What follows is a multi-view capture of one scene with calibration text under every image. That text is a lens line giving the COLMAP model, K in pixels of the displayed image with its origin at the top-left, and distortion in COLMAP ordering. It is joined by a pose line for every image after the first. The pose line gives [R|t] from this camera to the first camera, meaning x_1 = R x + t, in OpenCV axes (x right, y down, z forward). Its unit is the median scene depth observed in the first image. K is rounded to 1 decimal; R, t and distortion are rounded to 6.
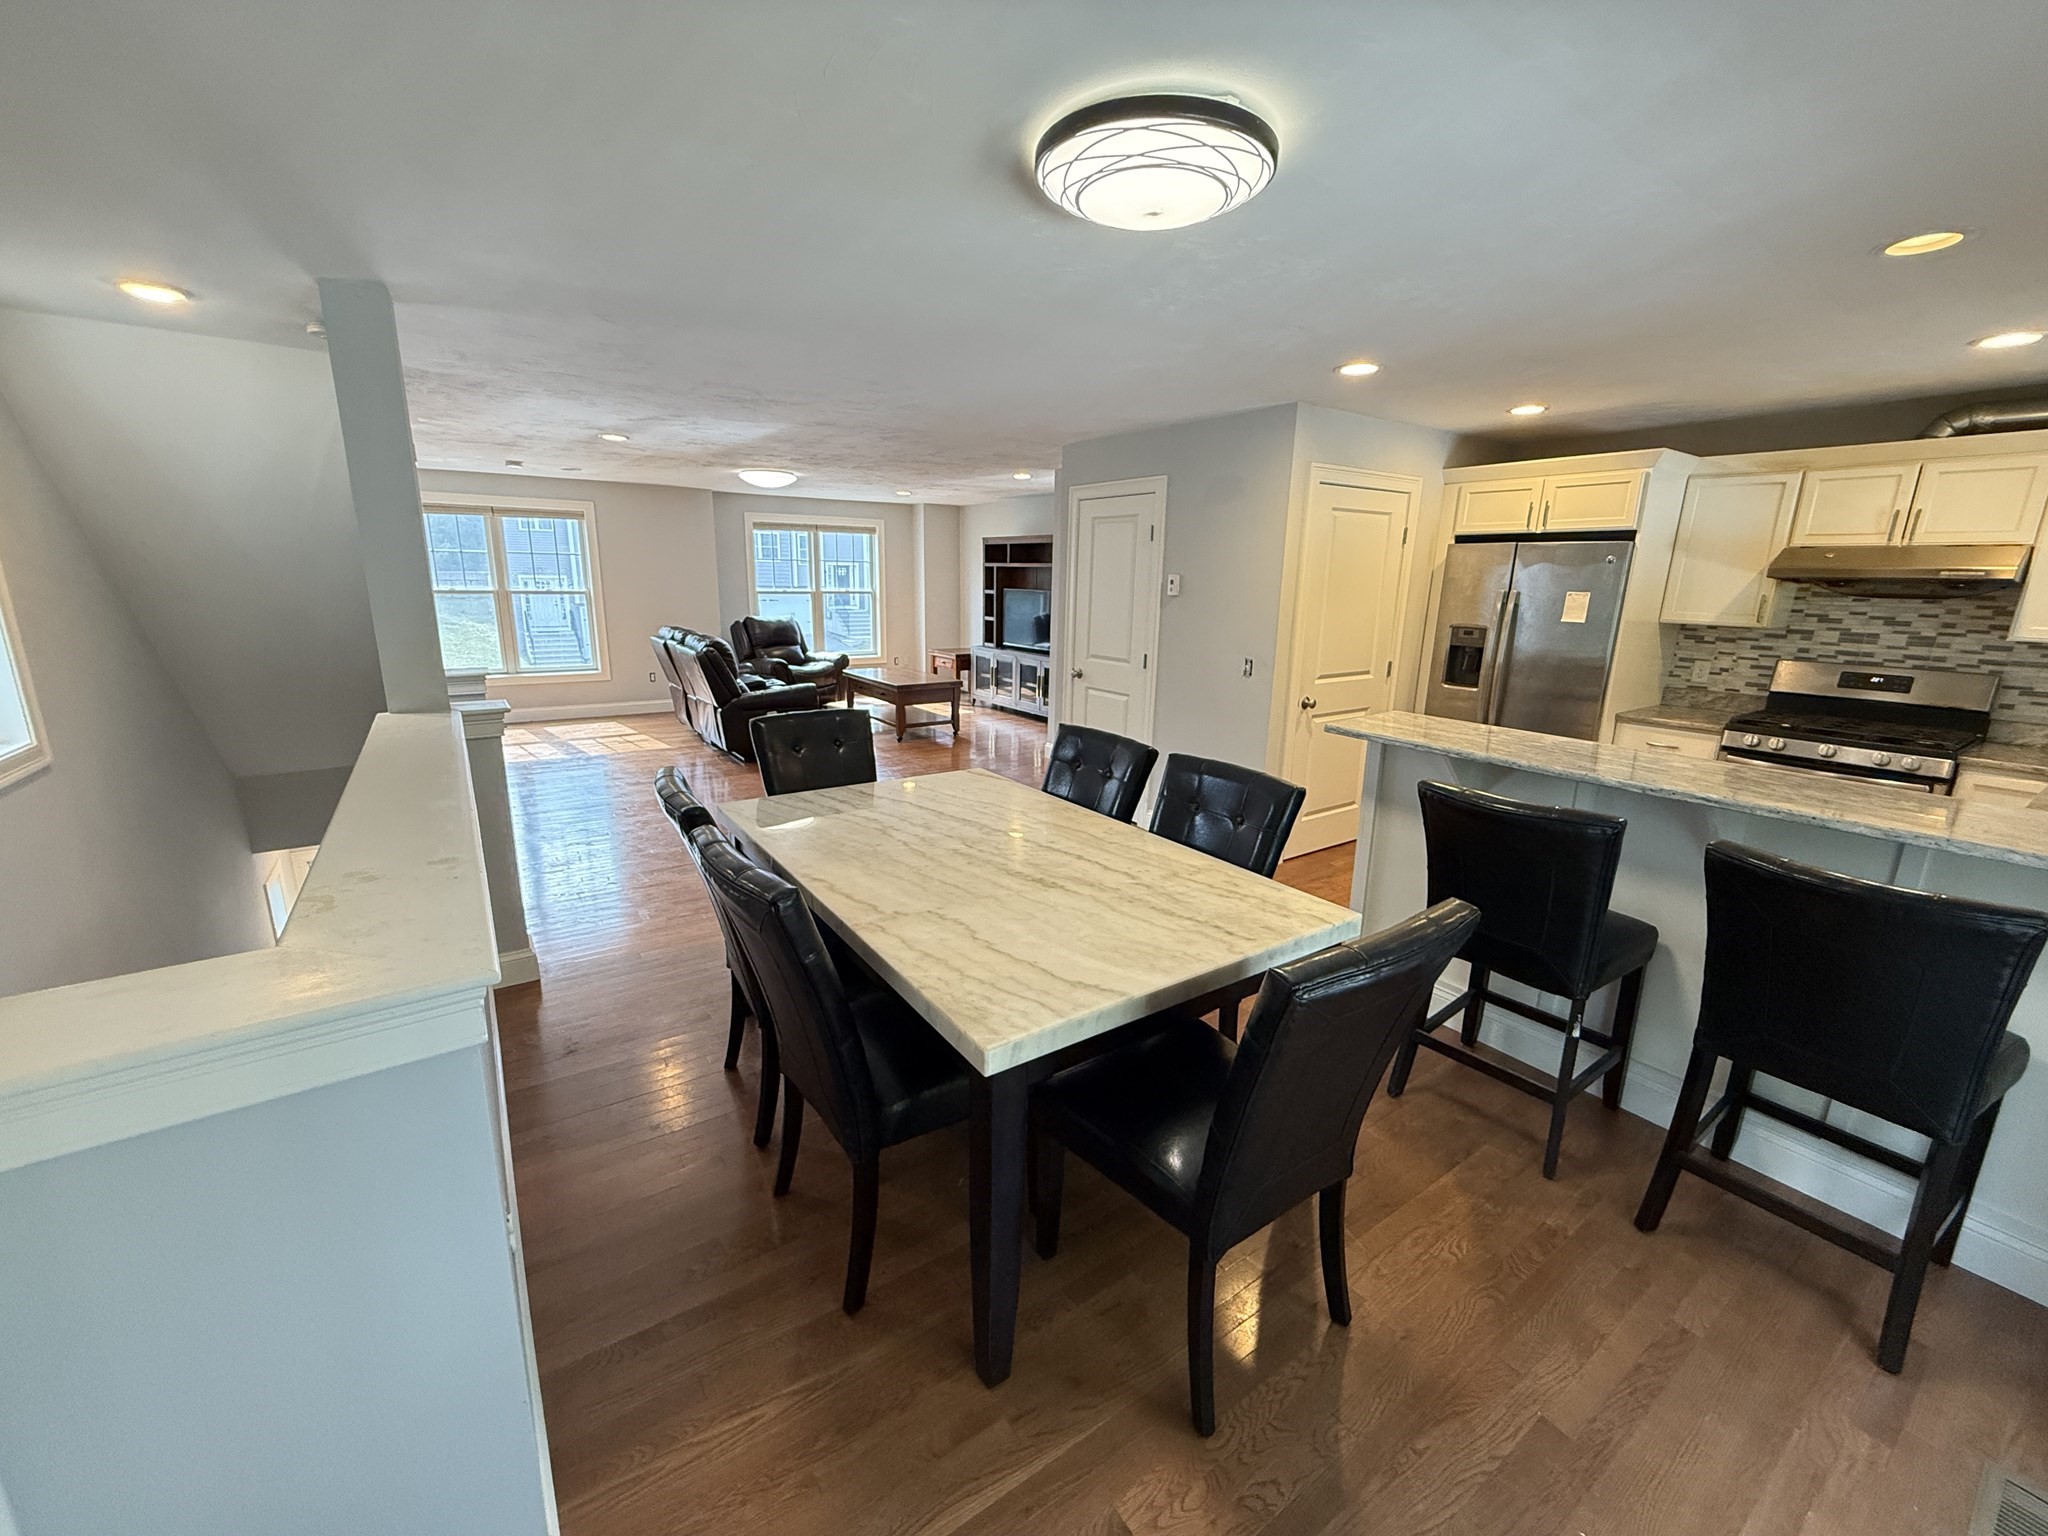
lens RADIAL K [[815.6, 0, 1019.7], [0, 815.6, 766.4], [0, 0, 1]] dist [0.000431, 0.000089]
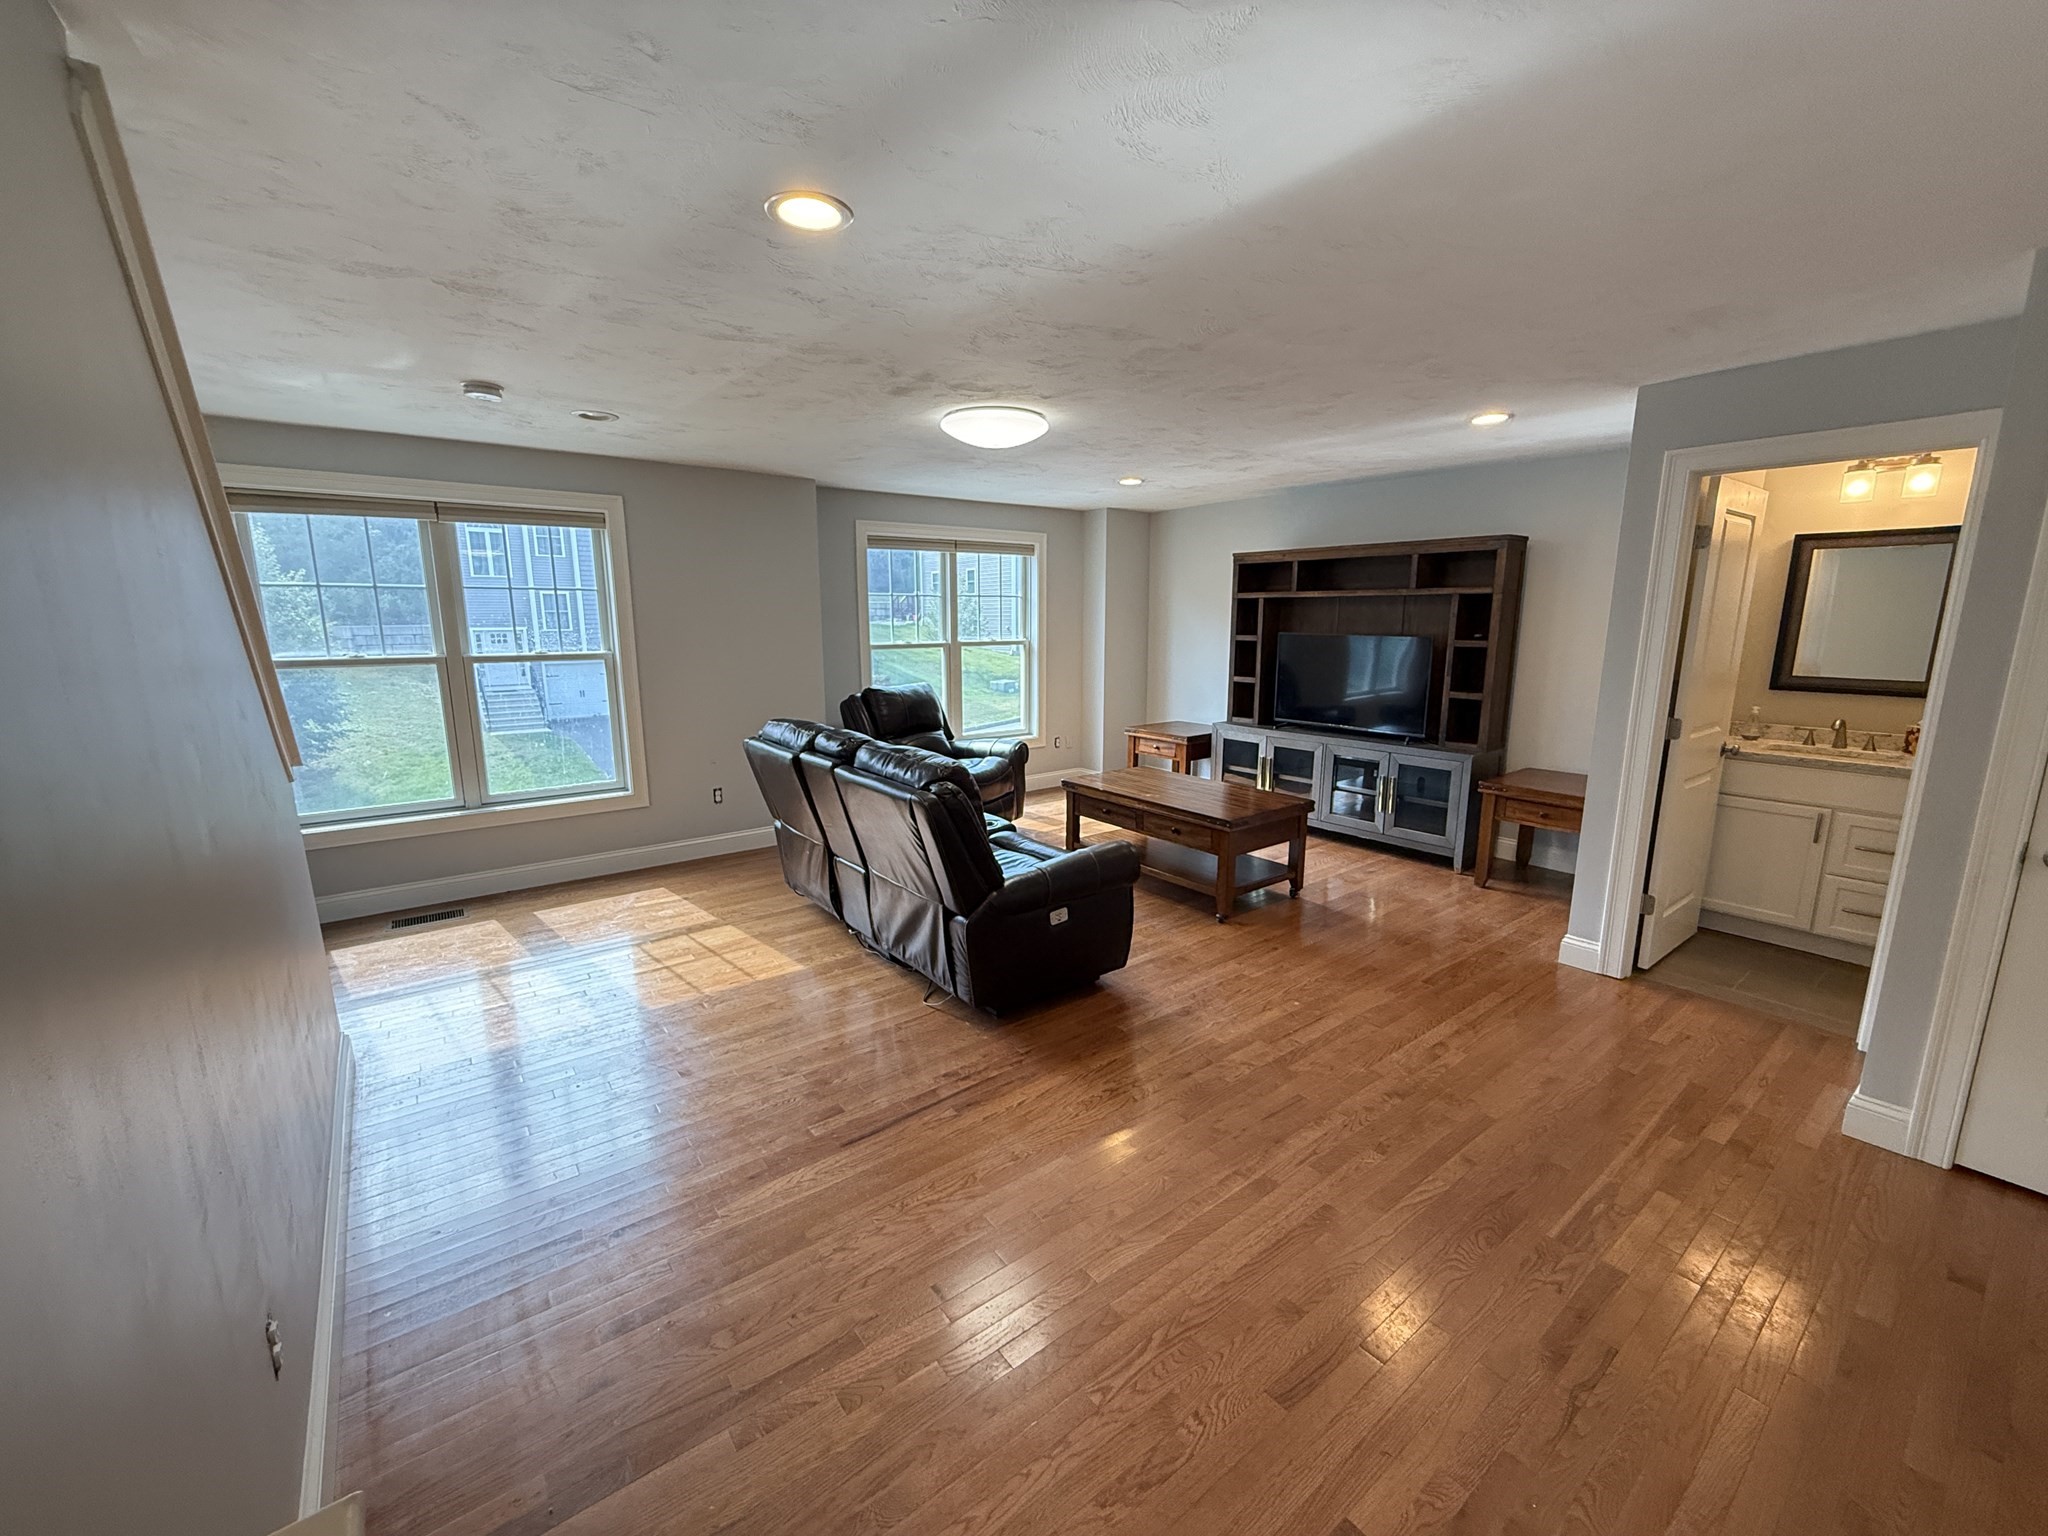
lens RADIAL K [[815.6, 0, 1019.7], [0, 815.6, 766.4], [0, 0, 1]] dist [0.000431, 0.000089]
pose [[0.998563, -0.028991, 0.045076, -0.284887], [0.031153, 0.998359, -0.048043, -0.104652], [-0.043610, 0.049379, 0.997828, 0.444822]]
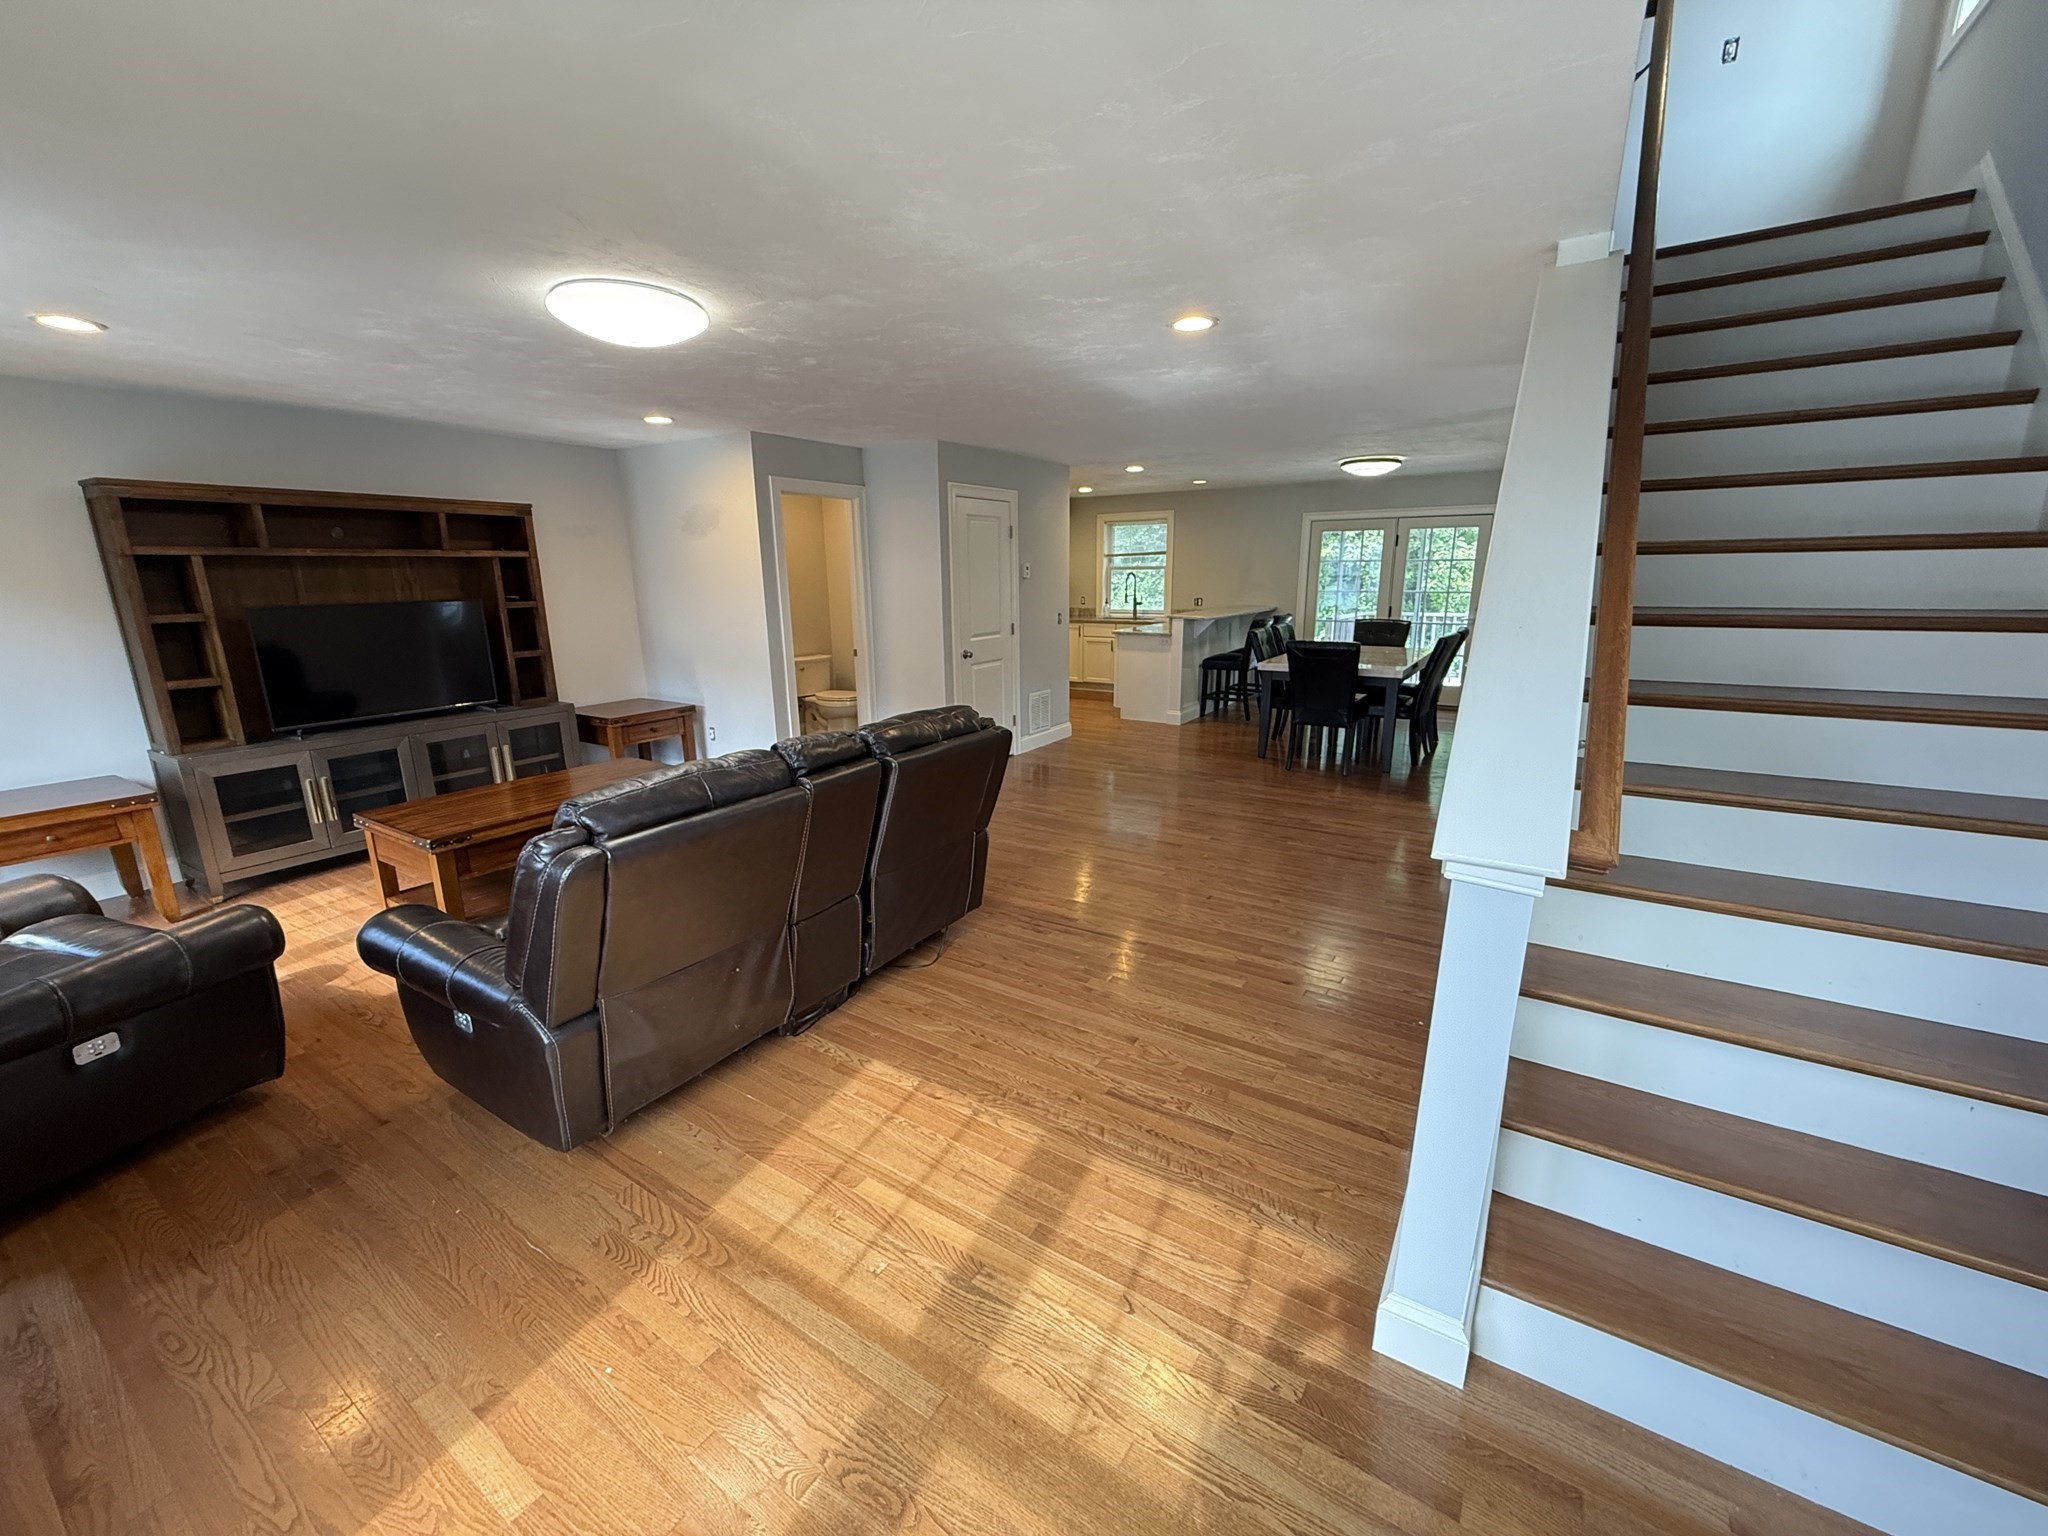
lens RADIAL K [[815.6, 0, 1019.7], [0, 815.6, 766.4], [0, 0, 1]] dist [0.000431, 0.000089]
pose [[-0.388277, -0.230634, 0.892216, -0.667908], [0.216503, 0.918248, 0.331582, -0.222091], [-0.895750, 0.321913, -0.306602, 0.903769]]
